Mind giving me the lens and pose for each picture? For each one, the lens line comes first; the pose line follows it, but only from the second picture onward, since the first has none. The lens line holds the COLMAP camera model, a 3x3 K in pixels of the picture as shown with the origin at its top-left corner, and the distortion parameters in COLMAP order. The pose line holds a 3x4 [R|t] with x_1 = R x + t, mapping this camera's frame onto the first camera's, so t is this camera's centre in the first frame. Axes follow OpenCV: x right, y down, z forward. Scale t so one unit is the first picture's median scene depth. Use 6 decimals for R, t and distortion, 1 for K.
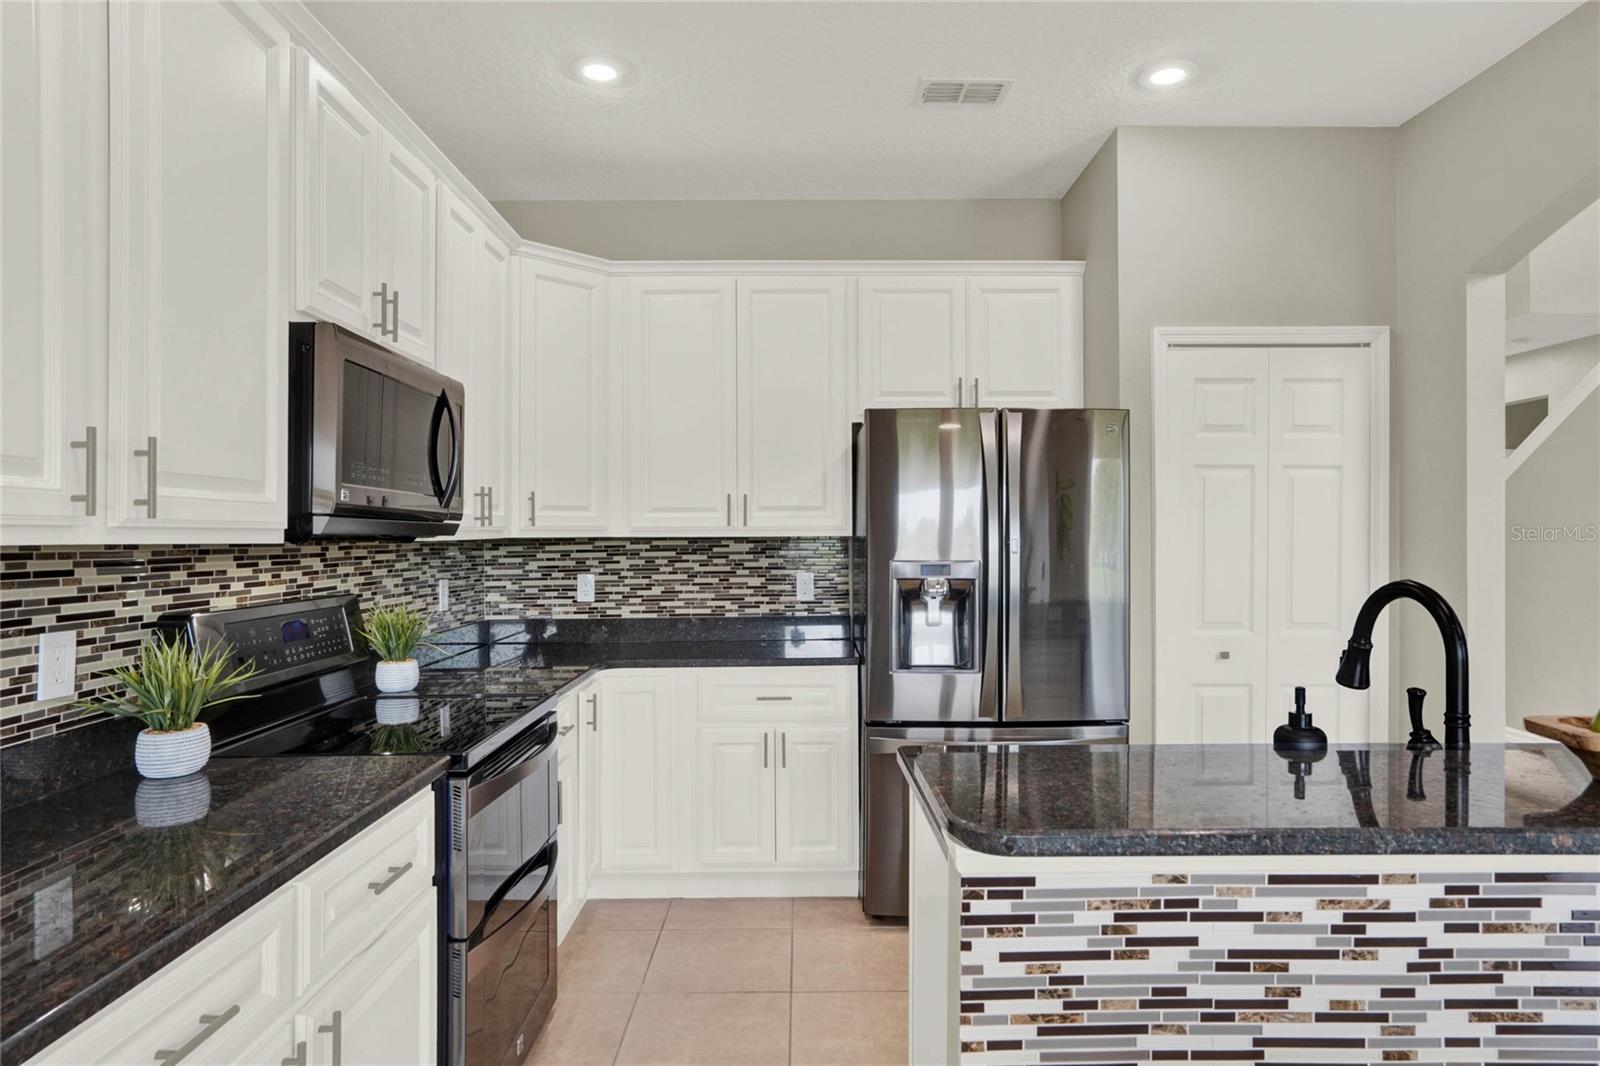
lens RADIAL K [[928.2, 0, 803.8], [0, 928.2, 540.0], [0, 0, 1]] dist [-0.006595, 0.002213]
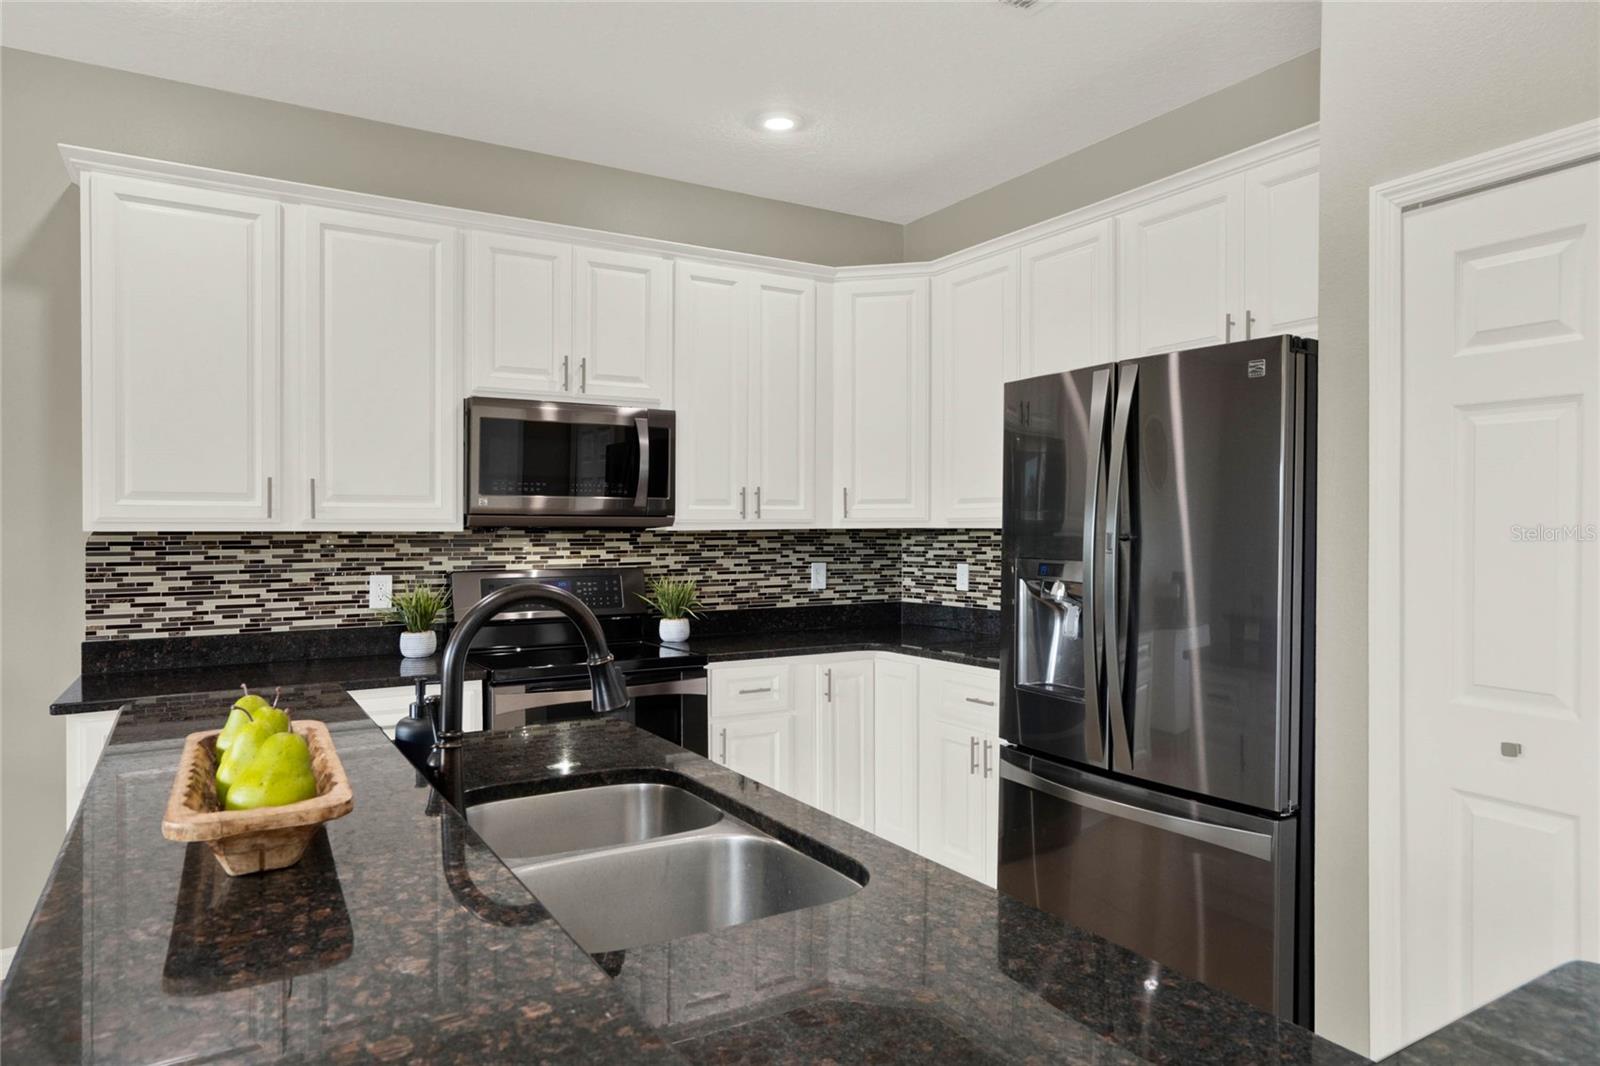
lens RADIAL K [[979.4, 0, 804.5], [0, 979.4, 542.9], [0, 0, 1]] dist [-0.028028, 0.023601]
pose [[0.517496, 0.017327, -0.855510, 0.854571], [-0.004912, 0.999839, 0.017279, -0.006020], [0.855672, -0.004739, 0.517497, 0.408822]]
